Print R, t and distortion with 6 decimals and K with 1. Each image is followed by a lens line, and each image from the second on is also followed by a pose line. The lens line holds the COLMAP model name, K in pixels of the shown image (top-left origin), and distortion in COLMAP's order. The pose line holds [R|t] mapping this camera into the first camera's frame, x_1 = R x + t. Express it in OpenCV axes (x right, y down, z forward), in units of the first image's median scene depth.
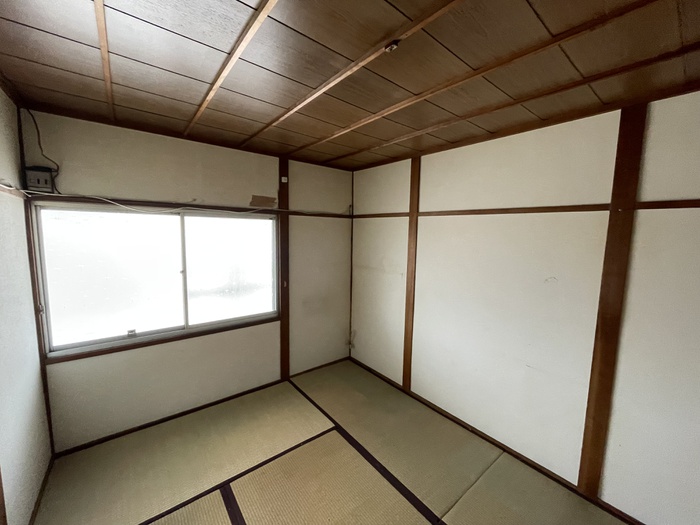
lens RADIAL K [[281.8, 0, 350.0], [0, 281.8, 260.3], [0, 0, 1]] dist [-0.007913, -0.000064]
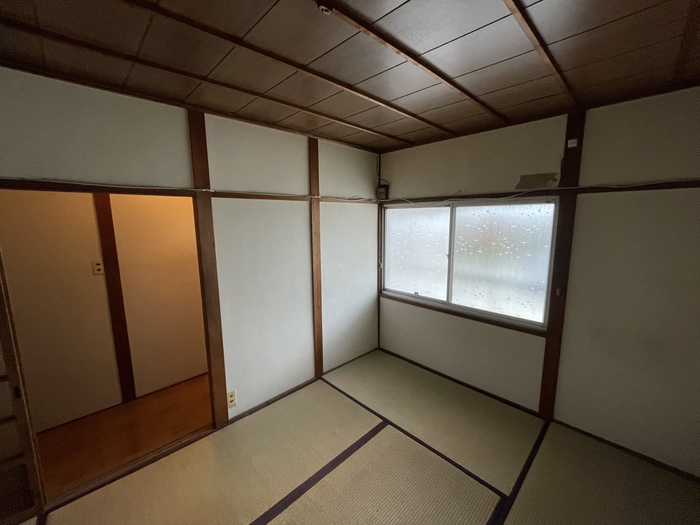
lens RADIAL K [[281.8, 0, 350.0], [0, 281.8, 260.3], [0, 0, 1]] dist [-0.007913, -0.000064]
pose [[0.078153, 0.120523, -0.989629, 0.520317], [-0.091470, 0.989345, 0.113264, -0.033705], [0.992736, 0.081670, 0.088345, 0.489692]]
